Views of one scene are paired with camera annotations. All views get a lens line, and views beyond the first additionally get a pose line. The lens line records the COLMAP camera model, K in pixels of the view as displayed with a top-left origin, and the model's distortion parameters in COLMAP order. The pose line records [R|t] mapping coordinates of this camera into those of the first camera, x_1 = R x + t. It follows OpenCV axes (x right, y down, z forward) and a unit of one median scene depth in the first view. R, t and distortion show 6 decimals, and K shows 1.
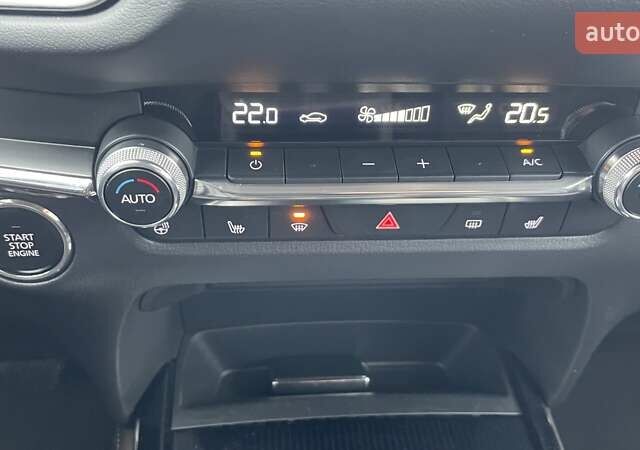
lens RADIAL K [[603.9, 0, 330.3], [0, 603.9, 225.9], [0, 0, 1]] dist [0.107713, -0.176407]
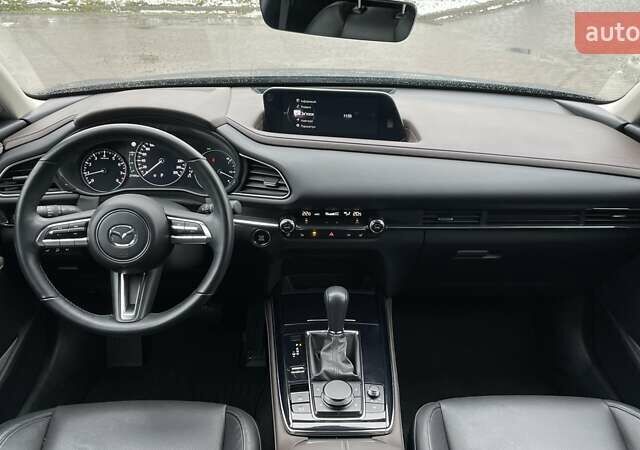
lens RADIAL K [[603.9, 0, 330.3], [0, 603.9, 225.9], [0, 0, 1]] dist [0.107713, -0.176407]
pose [[0.998018, 0.004177, -0.062797, 0.426939], [-0.013729, 0.988214, -0.152461, 0.741225], [0.061420, 0.153020, 0.986313, -4.275756]]
